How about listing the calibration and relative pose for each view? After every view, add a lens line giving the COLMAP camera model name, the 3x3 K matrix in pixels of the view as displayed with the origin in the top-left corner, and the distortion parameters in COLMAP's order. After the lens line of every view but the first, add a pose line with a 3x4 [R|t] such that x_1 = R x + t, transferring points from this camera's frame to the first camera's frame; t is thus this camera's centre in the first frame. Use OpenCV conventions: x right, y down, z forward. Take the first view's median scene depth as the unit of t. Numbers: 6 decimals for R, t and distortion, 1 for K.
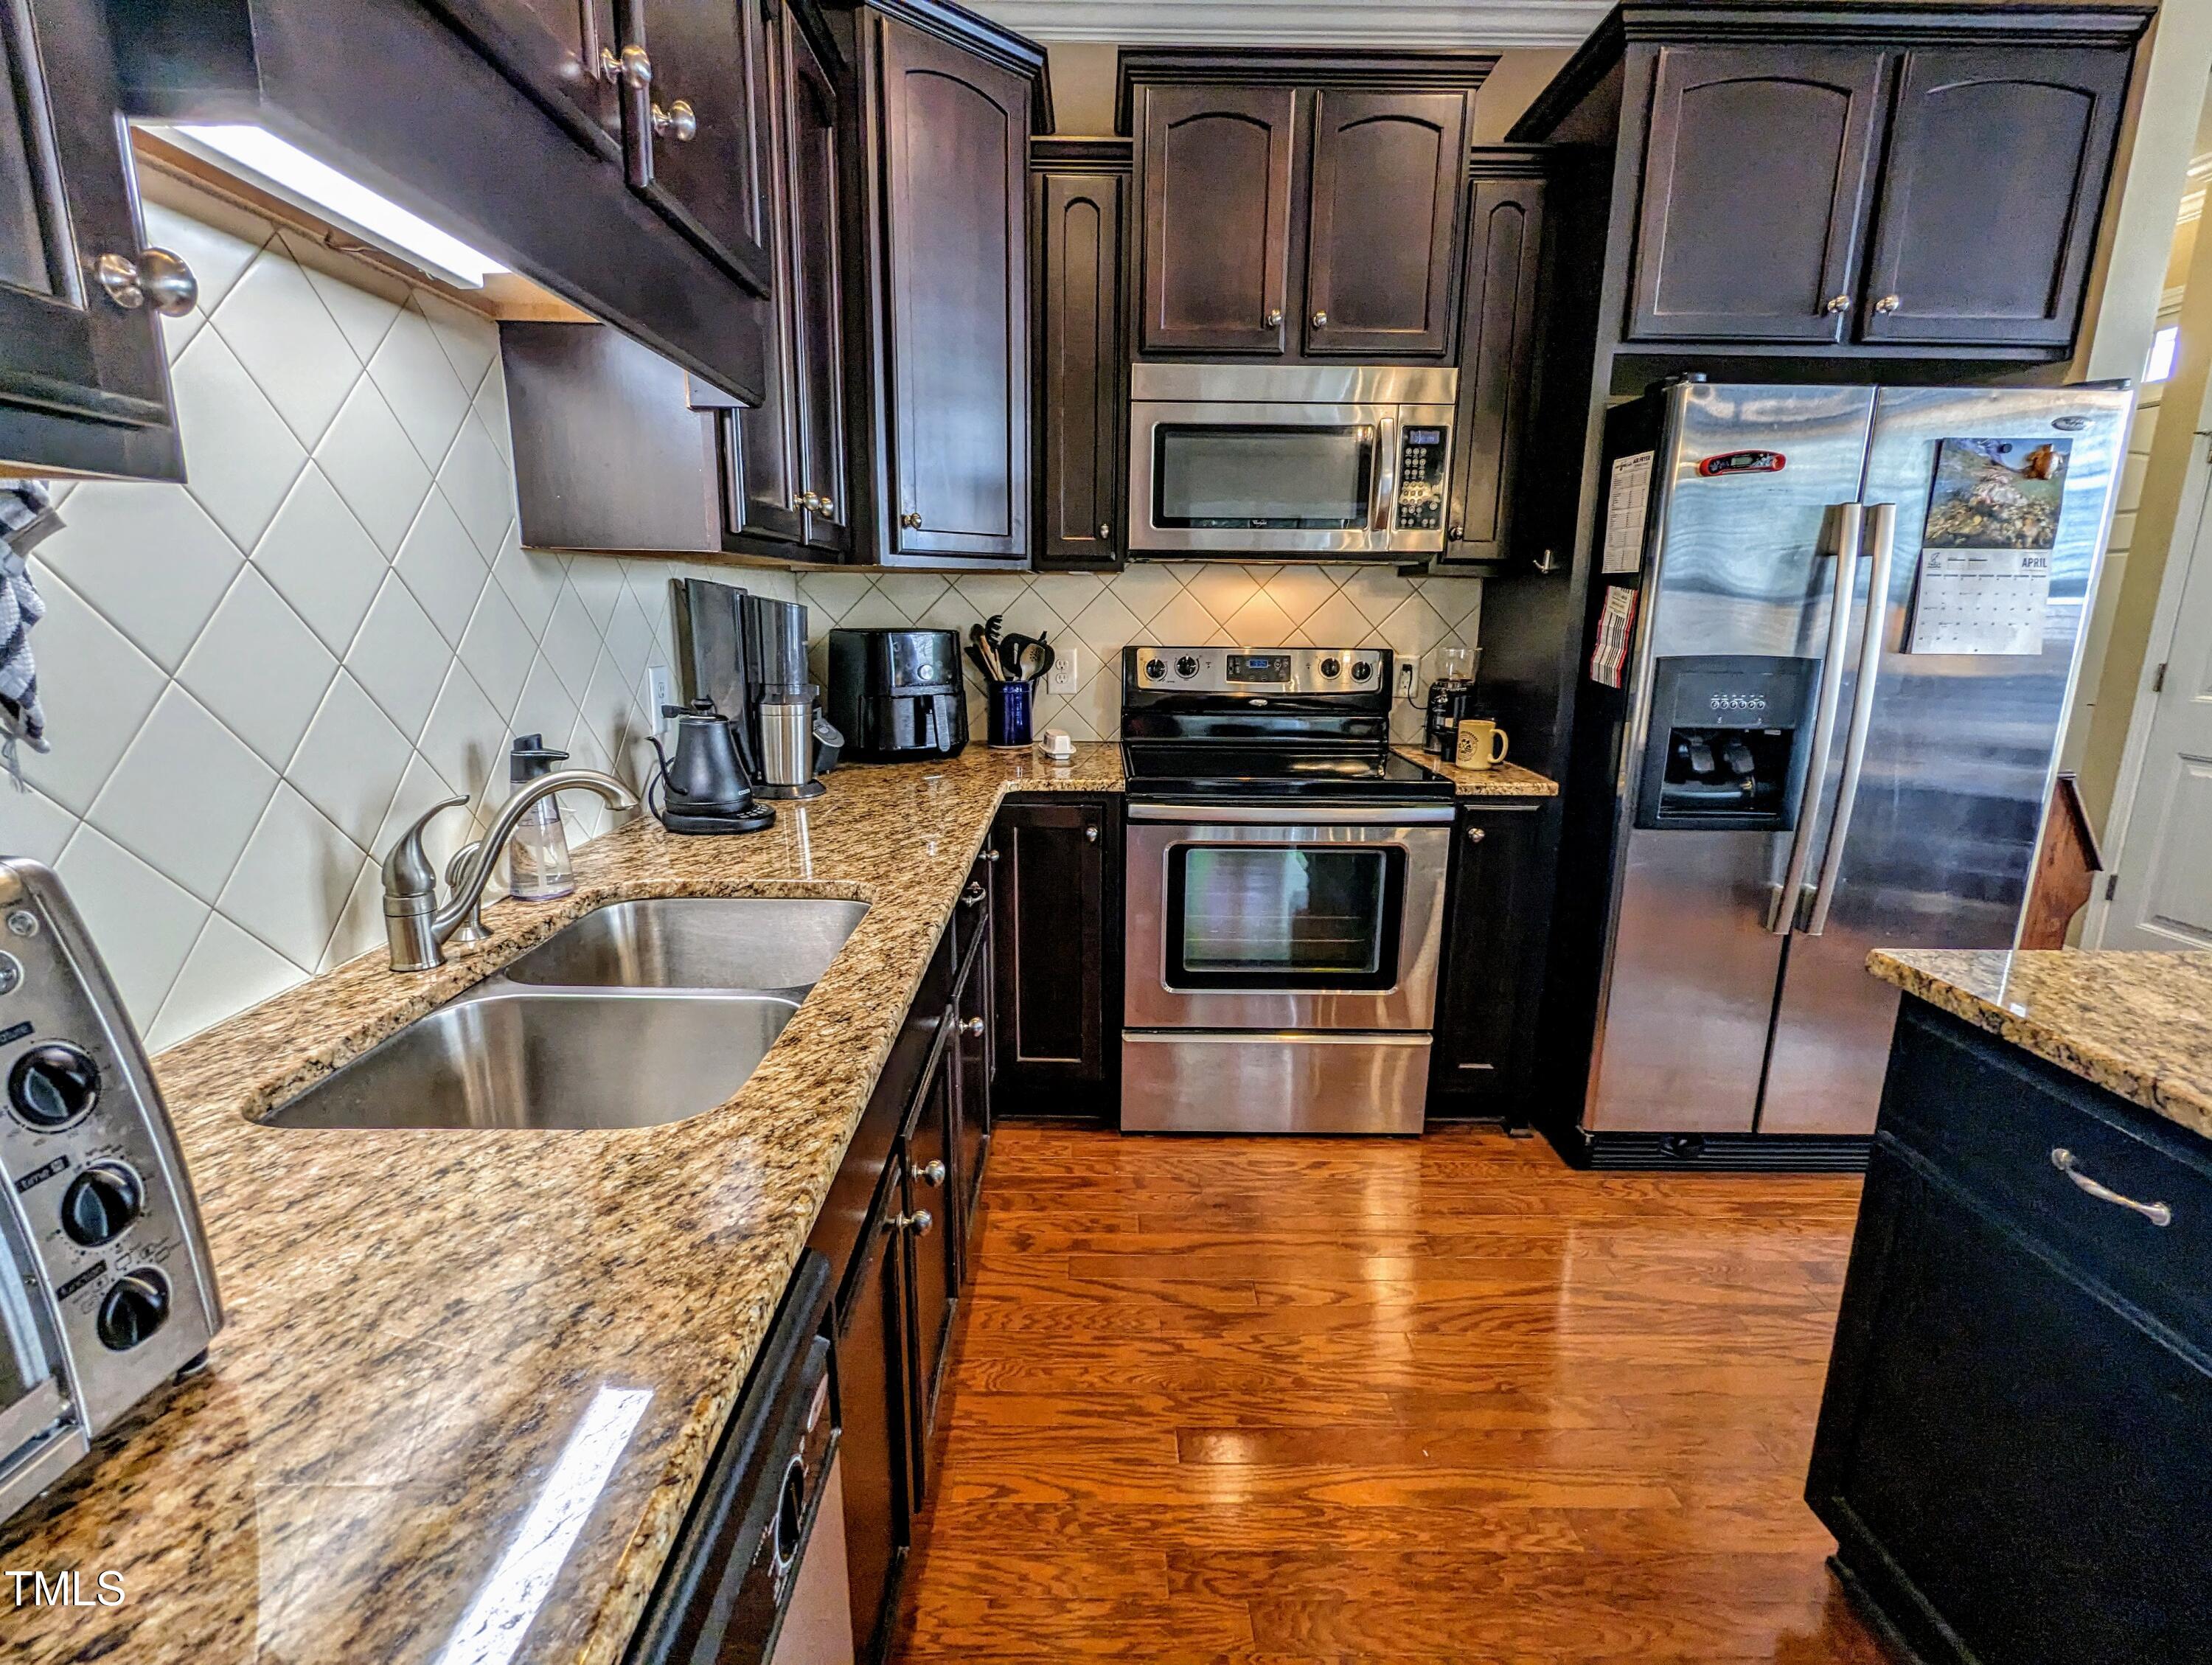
lens RADIAL K [[1061.6, 0, 1101.8], [0, 1061.6, 840.3], [0, 0, 1]] dist [-0.003993, -0.000995]
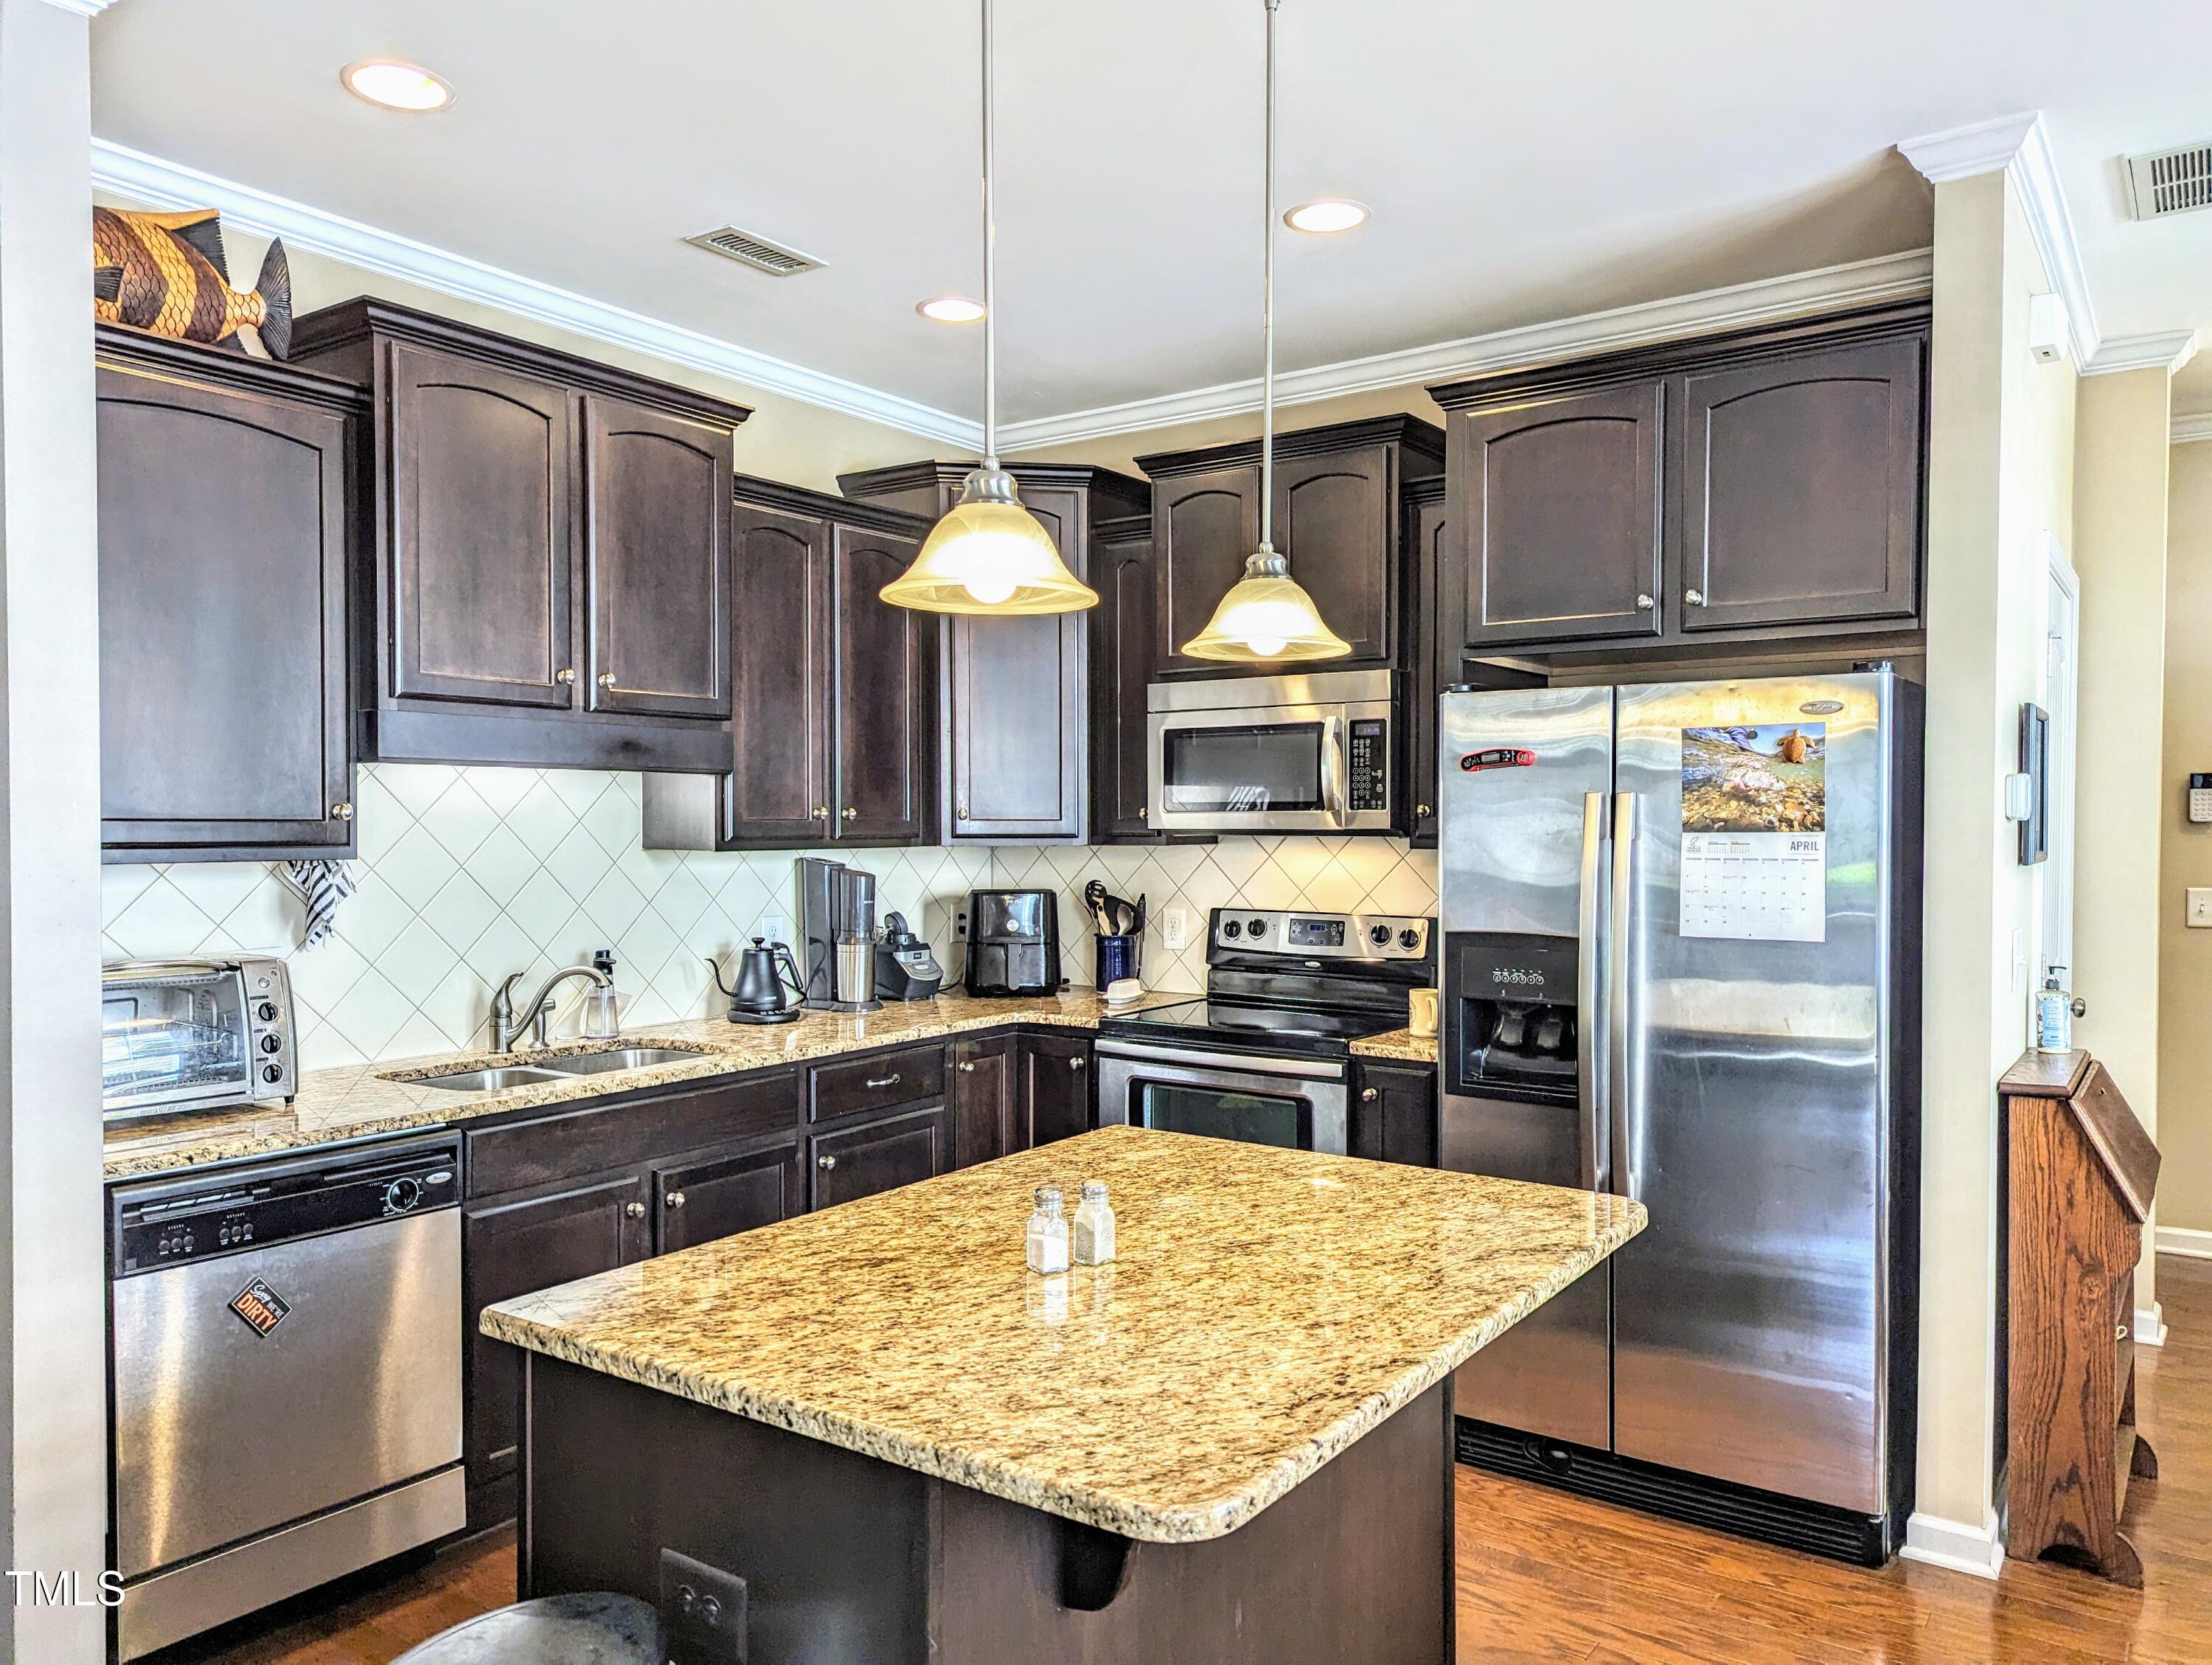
lens RADIAL K [[1559.0, 0, 1107.7], [0, 1559.0, 833.8], [0, 0, 1]] dist [0.030884, 0.000023]
pose [[0.810804, -0.004409, -0.585302, 1.138950], [-0.121463, 0.976936, -0.175619, 0.050135], [0.572577, 0.213485, 0.791568, -0.463857]]
